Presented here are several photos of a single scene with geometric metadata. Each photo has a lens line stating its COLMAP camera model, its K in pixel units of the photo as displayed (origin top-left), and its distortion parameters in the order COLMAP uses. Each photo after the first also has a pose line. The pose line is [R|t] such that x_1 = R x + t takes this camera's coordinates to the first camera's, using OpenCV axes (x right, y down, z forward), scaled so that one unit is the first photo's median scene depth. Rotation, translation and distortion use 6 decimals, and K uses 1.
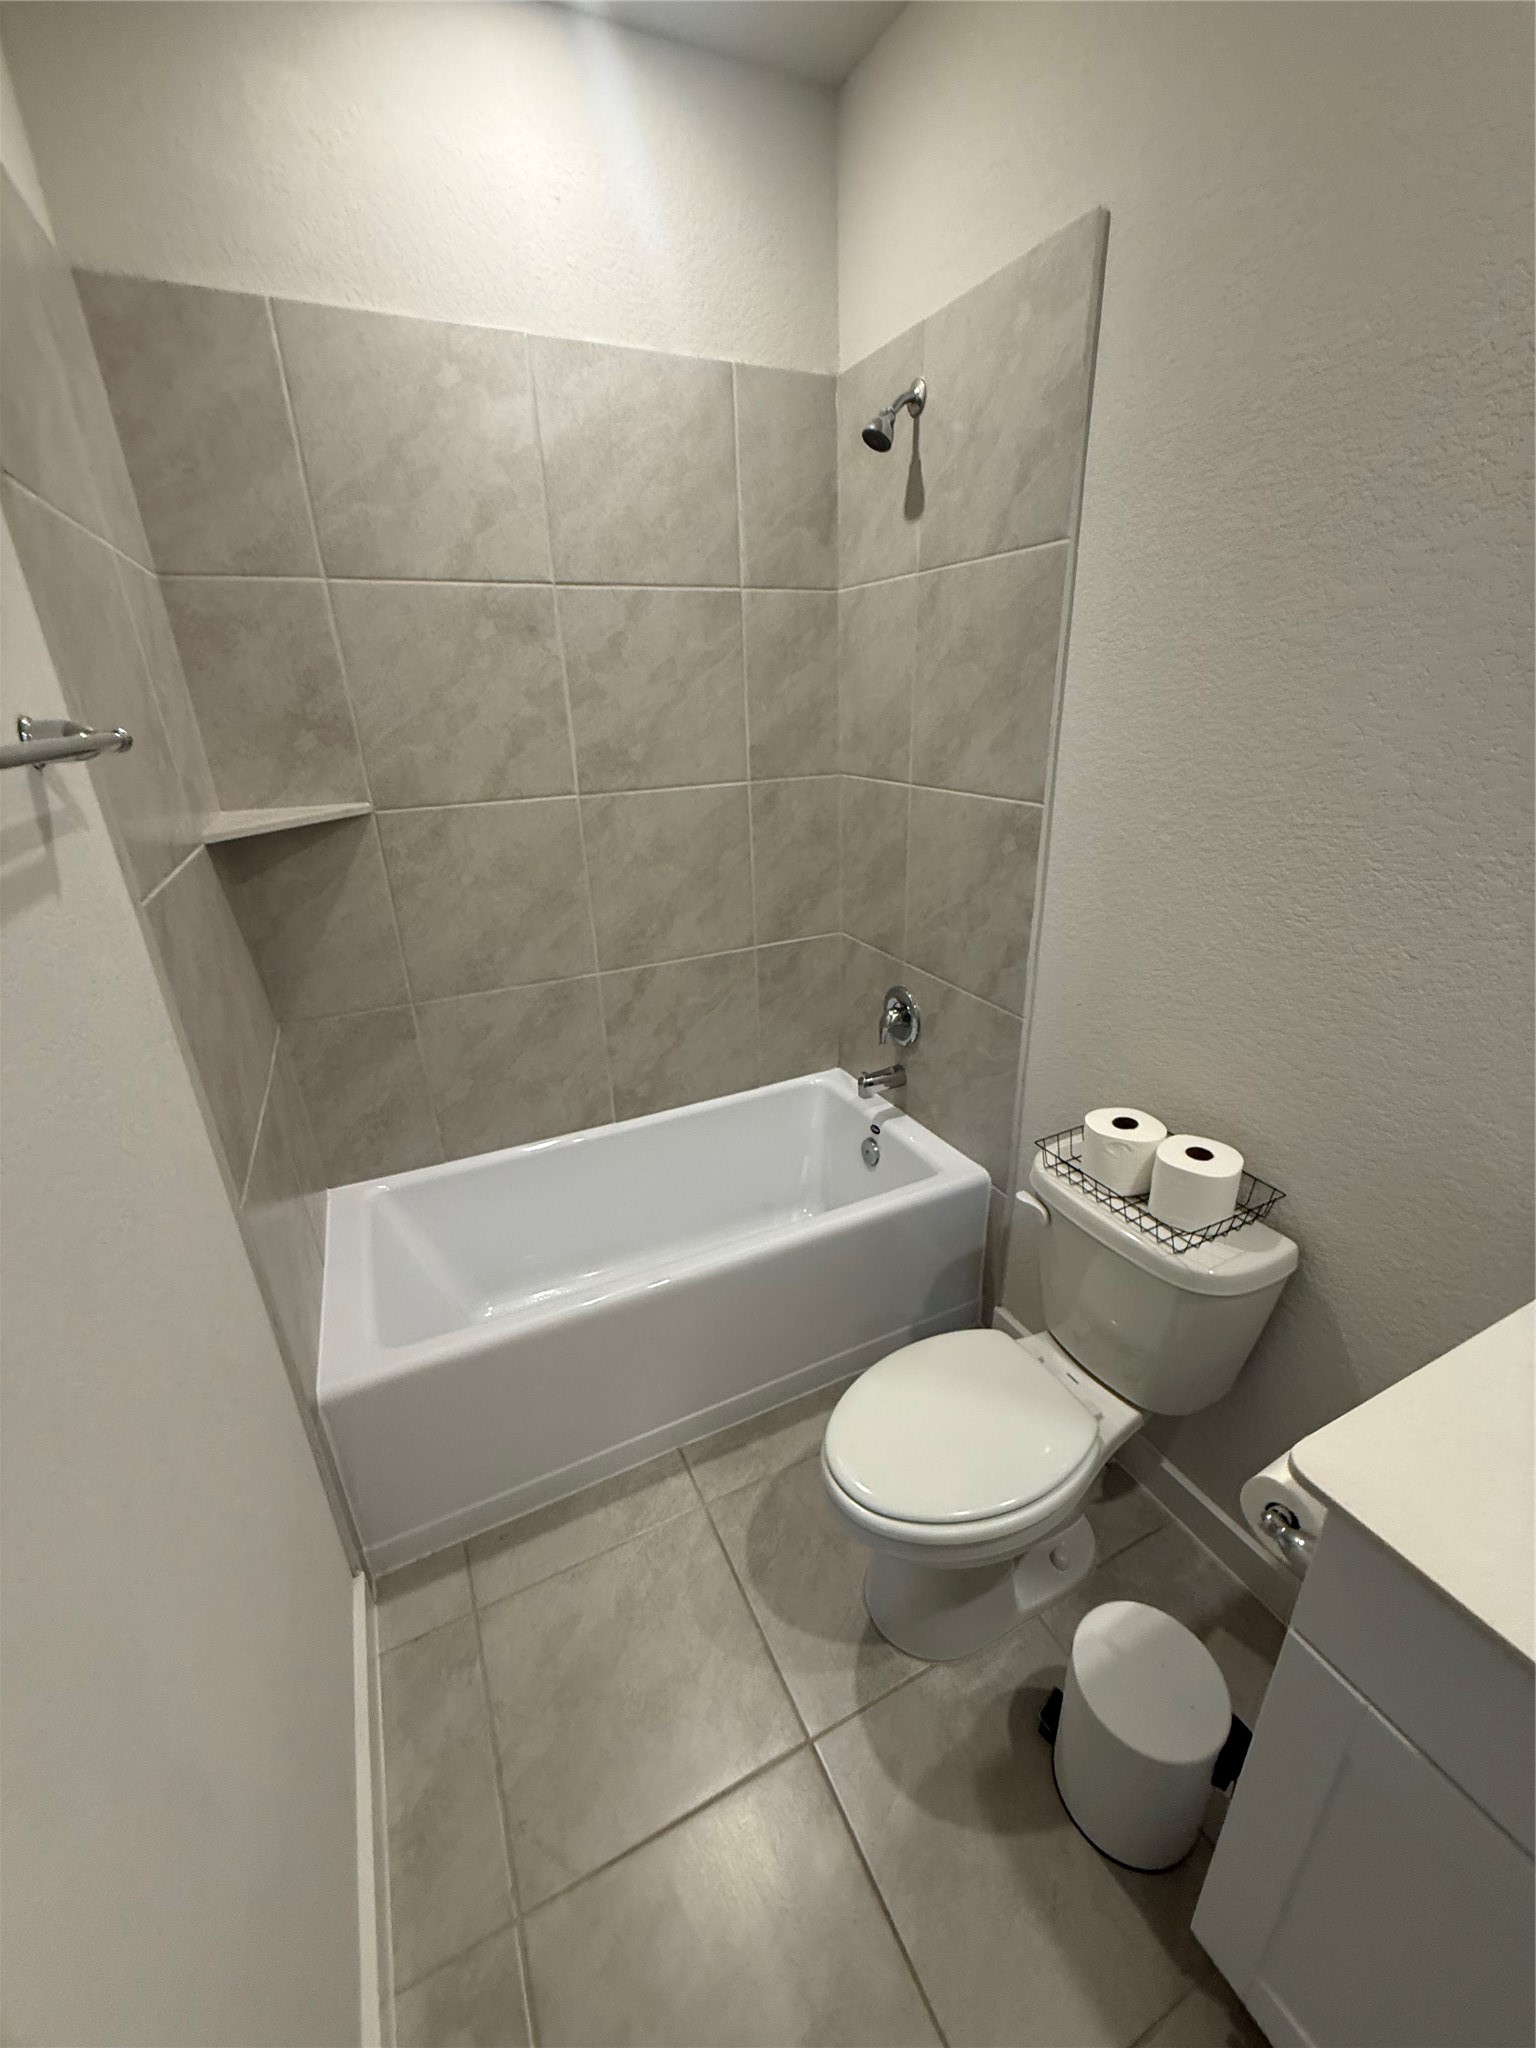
lens RADIAL K [[819.6, 0, 764.2], [0, 819.6, 1015.6], [0, 0, 1]] dist [-0.000655, 0.000056]
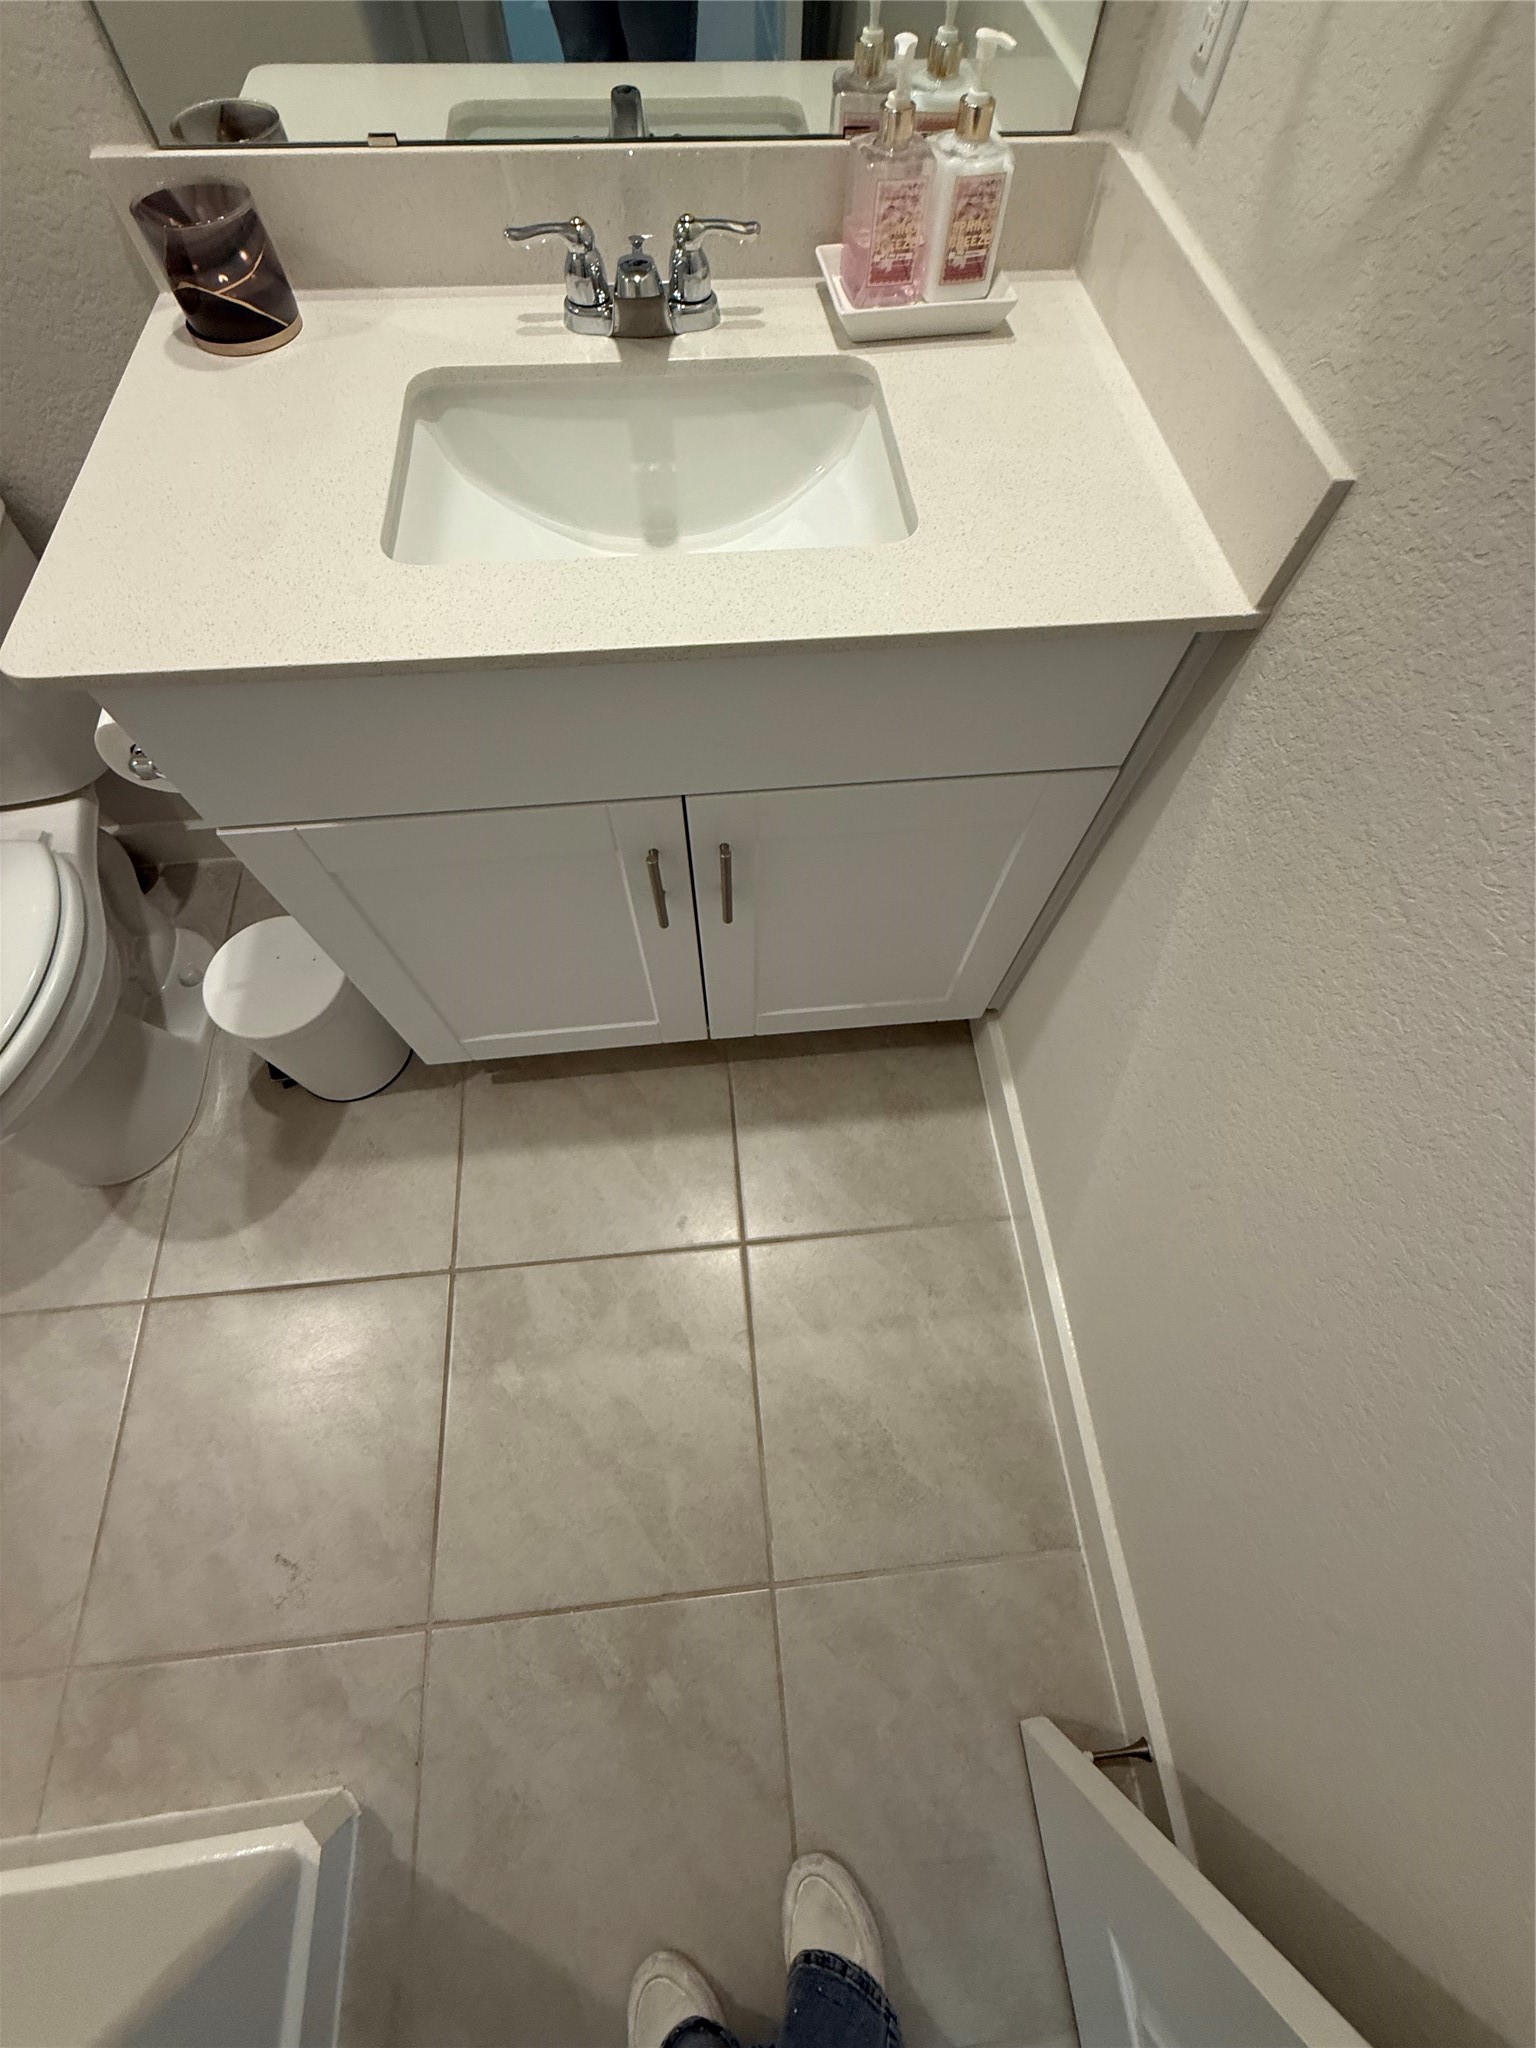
lens RADIAL K [[819.6, 0, 776.7], [0, 819.6, 1022.8], [0, 0, 1]] dist [-0.000655, 0.000056]
pose [[0.340978, -0.832030, 0.437562, 0.132490], [0.319956, 0.540382, 0.778213, 0.170181], [-0.883947, -0.125353, 0.450471, -0.031369]]
